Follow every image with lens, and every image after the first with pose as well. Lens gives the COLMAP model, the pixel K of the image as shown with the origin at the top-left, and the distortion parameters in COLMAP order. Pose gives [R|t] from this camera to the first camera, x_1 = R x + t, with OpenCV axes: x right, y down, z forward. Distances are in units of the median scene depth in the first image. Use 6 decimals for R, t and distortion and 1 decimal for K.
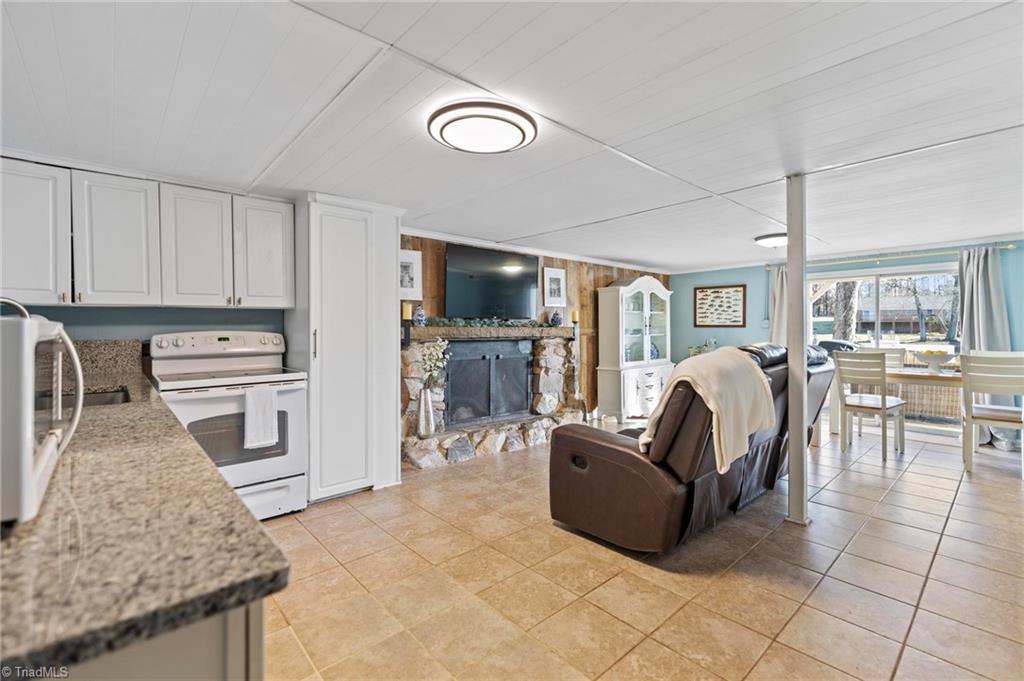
lens RADIAL K [[450.2, 0, 508.0], [0, 450.2, 335.6], [0, 0, 1]] dist [0.000151, -0.000056]
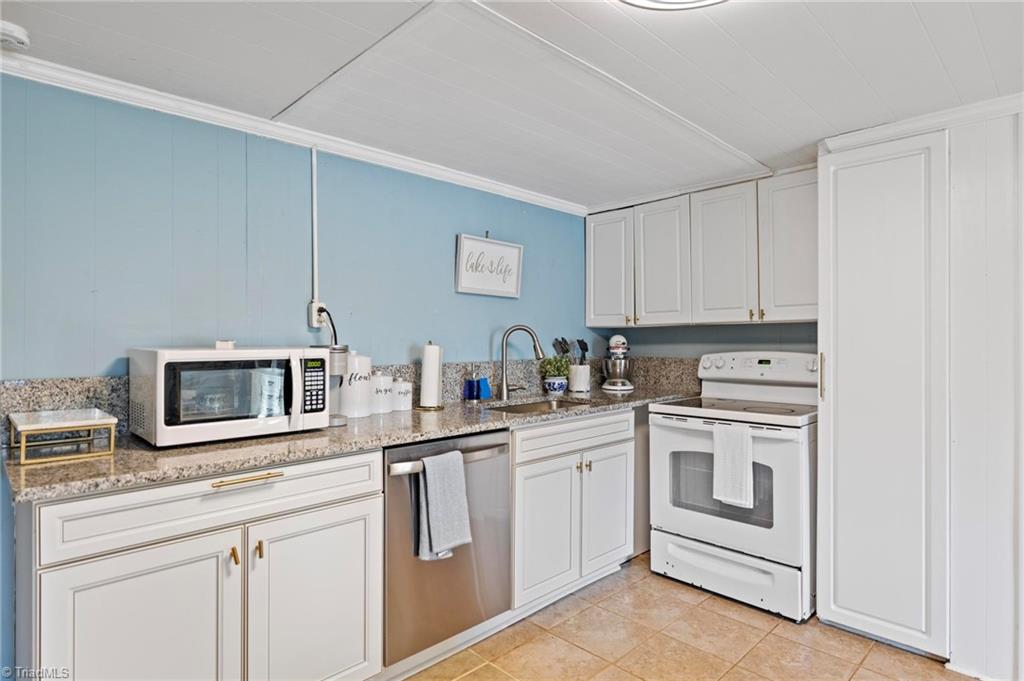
lens RADIAL K [[555.4, 0, 512.0], [0, 555.4, 340.5], [0, 0, 1]] dist [-0.000705, 0.000437]
pose [[0.053494, 0.003927, -0.998560, 0.363172], [-0.018577, 0.999823, 0.002936, -0.026949], [0.998395, 0.018393, 0.053557, 0.550480]]
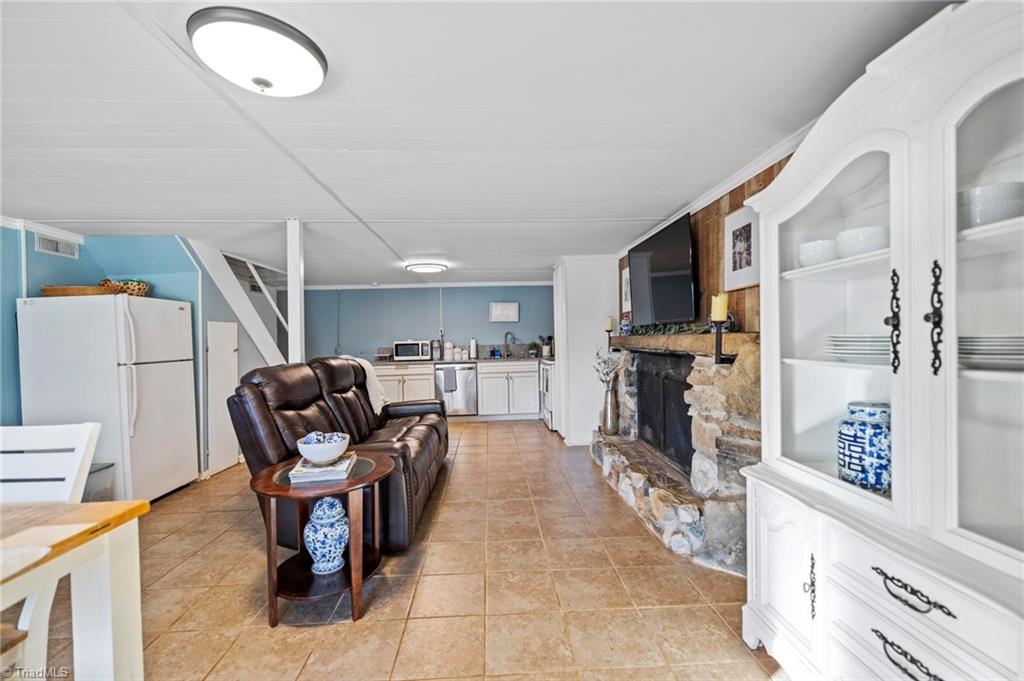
lens RADIAL K [[450.2, 0, 508.0], [0, 450.2, 335.6], [0, 0, 1]] dist [0.000151, -0.000056]
pose [[-0.627845, 0.012256, -0.778242, 1.140274], [0.007329, 0.999925, 0.009835, -0.054742], [0.778304, 0.000471, -0.627888, 1.985020]]
